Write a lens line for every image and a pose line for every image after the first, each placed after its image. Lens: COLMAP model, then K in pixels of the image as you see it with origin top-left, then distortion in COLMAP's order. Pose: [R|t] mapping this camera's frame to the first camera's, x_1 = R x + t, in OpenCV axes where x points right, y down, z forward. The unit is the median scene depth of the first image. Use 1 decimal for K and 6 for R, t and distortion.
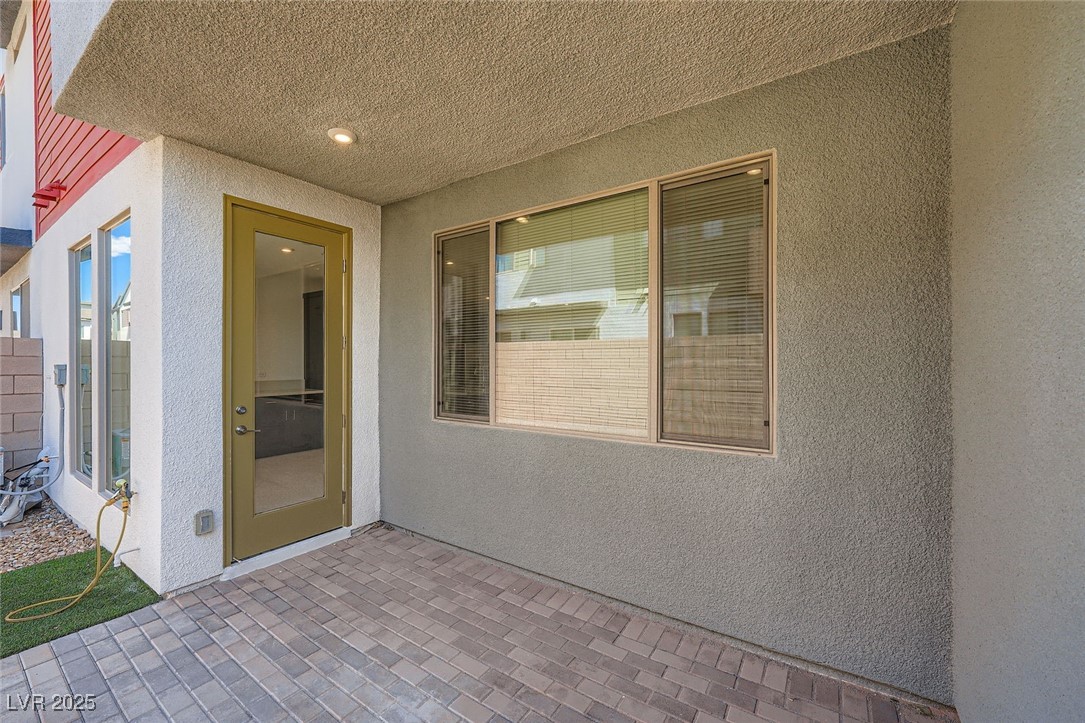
lens RADIAL K [[428.1, 0, 541.5], [0, 428.1, 361.9], [0, 0, 1]] dist [-0.018344, 0.003957]
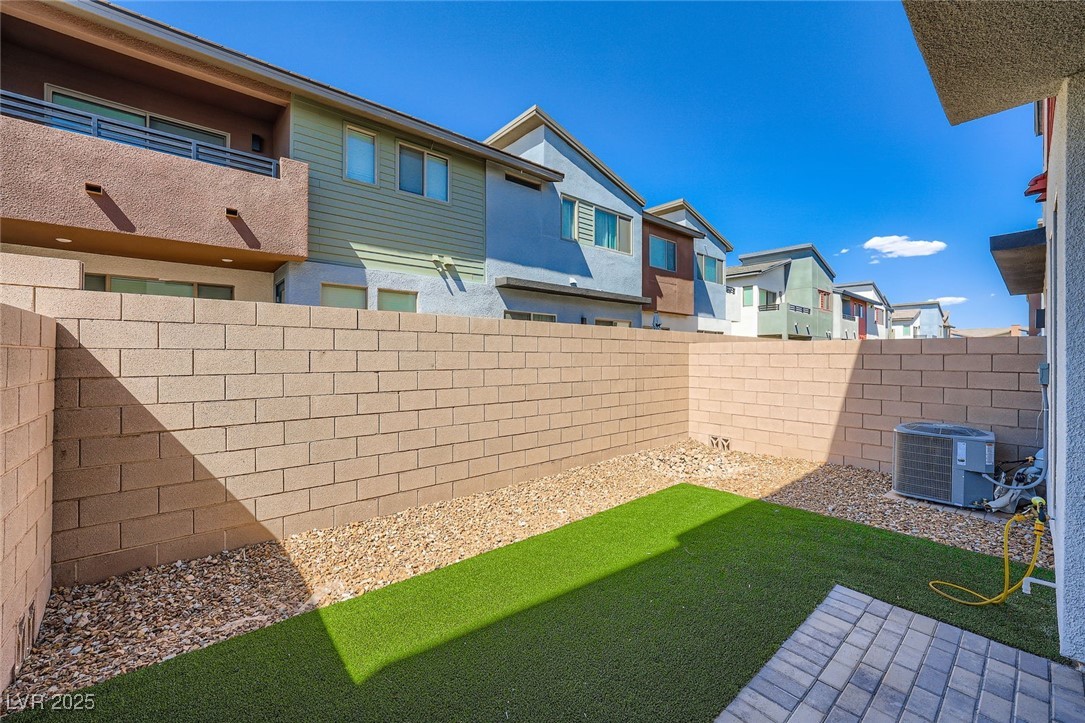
lens RADIAL K [[428.1, 0, 541.4], [0, 428.1, 356.0], [0, 0, 1]] dist [-0.018344, 0.003957]
pose [[-0.280310, 0.000366, -0.959909, 0.135903], [-0.003029, 0.999995, 0.001265, -0.013210], [0.959905, 0.003263, -0.280308, 0.278498]]
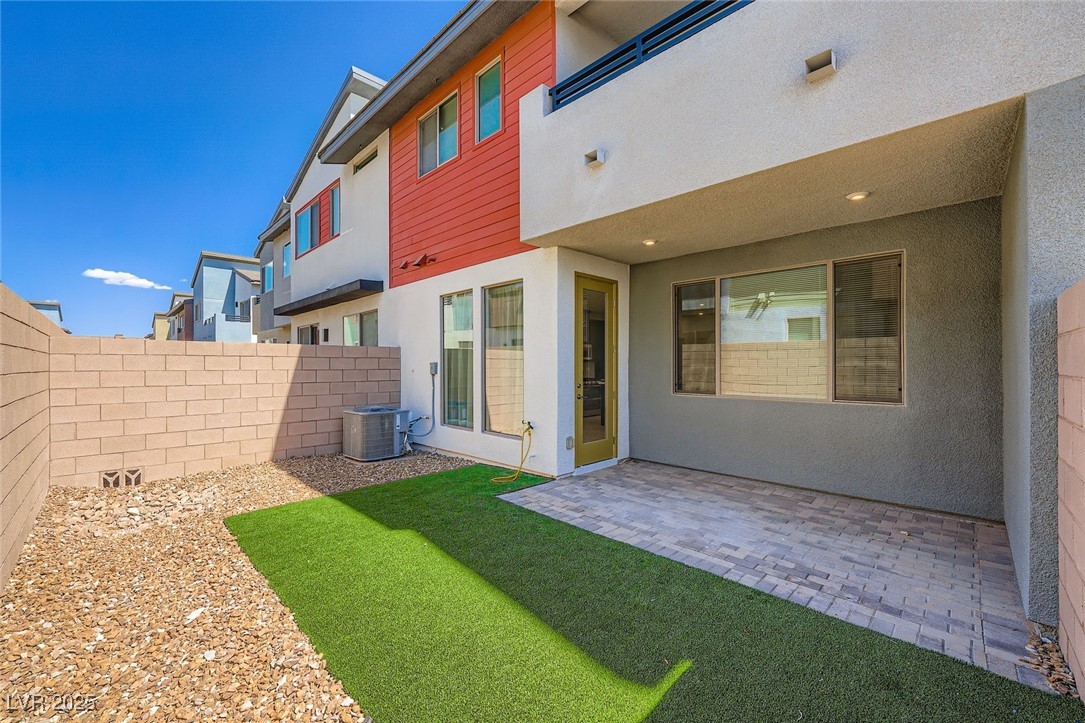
lens RADIAL K [[428.1, 0, 540.2], [0, 428.1, 363.5], [0, 0, 1]] dist [-0.018344, 0.003957]
pose [[0.981714, -0.001168, -0.190360, -0.599255], [0.000458, 0.999993, -0.003777, 0.026807], [0.190363, 0.003621, 0.981707, -1.012218]]
